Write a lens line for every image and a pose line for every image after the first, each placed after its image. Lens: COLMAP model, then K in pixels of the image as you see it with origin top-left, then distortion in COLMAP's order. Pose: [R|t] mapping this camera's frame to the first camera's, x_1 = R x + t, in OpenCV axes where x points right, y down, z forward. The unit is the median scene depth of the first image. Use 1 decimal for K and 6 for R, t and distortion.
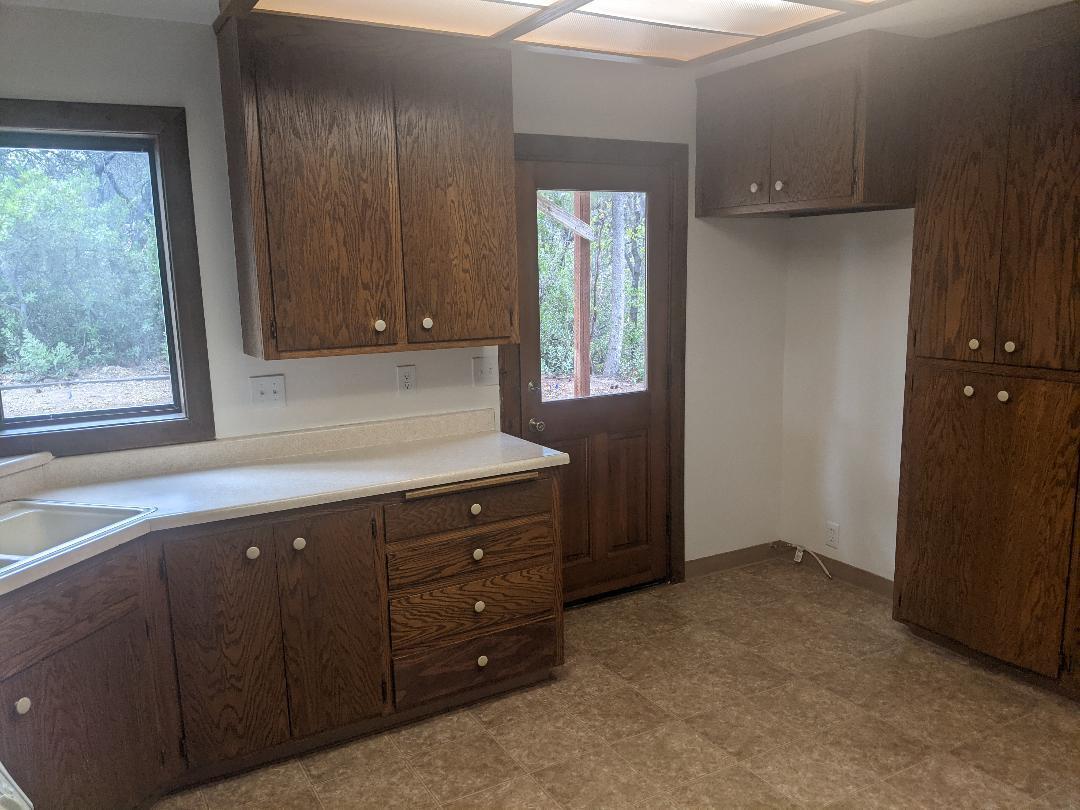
lens RADIAL K [[866.4, 0, 542.4], [0, 866.4, 411.5], [0, 0, 1]] dist [0.038875, -0.073929]
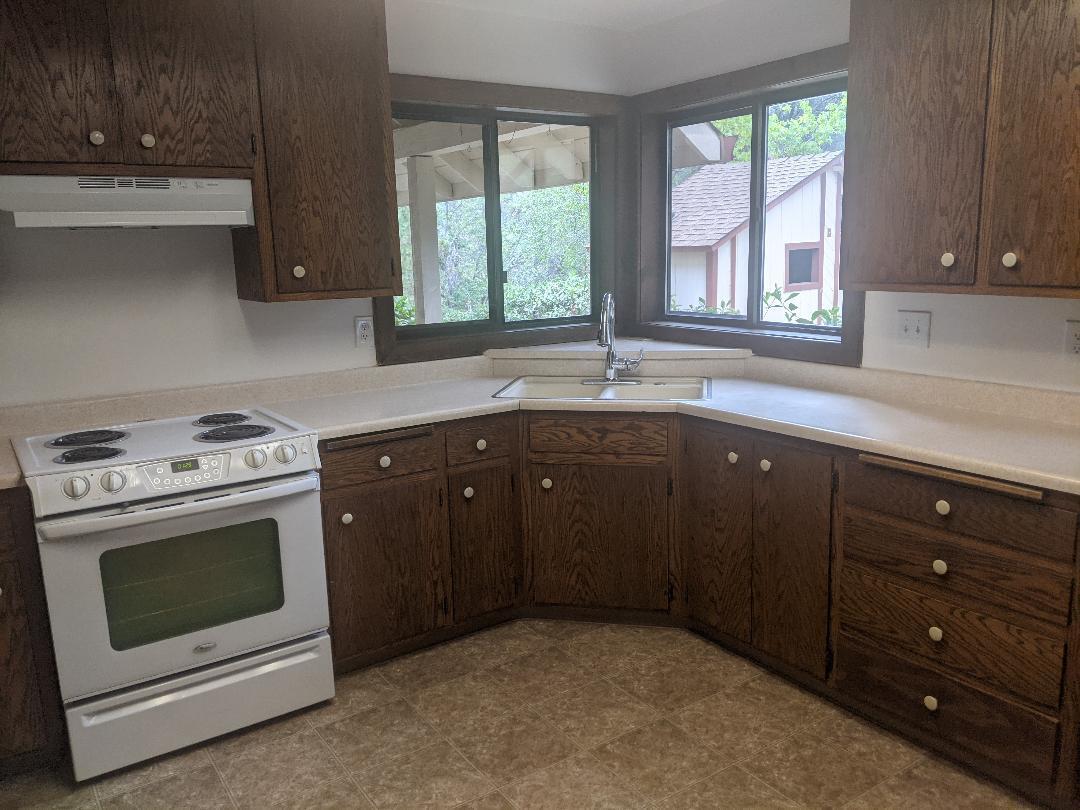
lens RADIAL K [[866.4, 0, 538.4], [0, 866.4, 402.6], [0, 0, 1]] dist [0.038875, -0.073929]
pose [[0.040969, 0.197563, -0.979434, 0.632931], [-0.138991, 0.971853, 0.190220, -0.071457], [0.989446, 0.128339, 0.067276, 0.584050]]
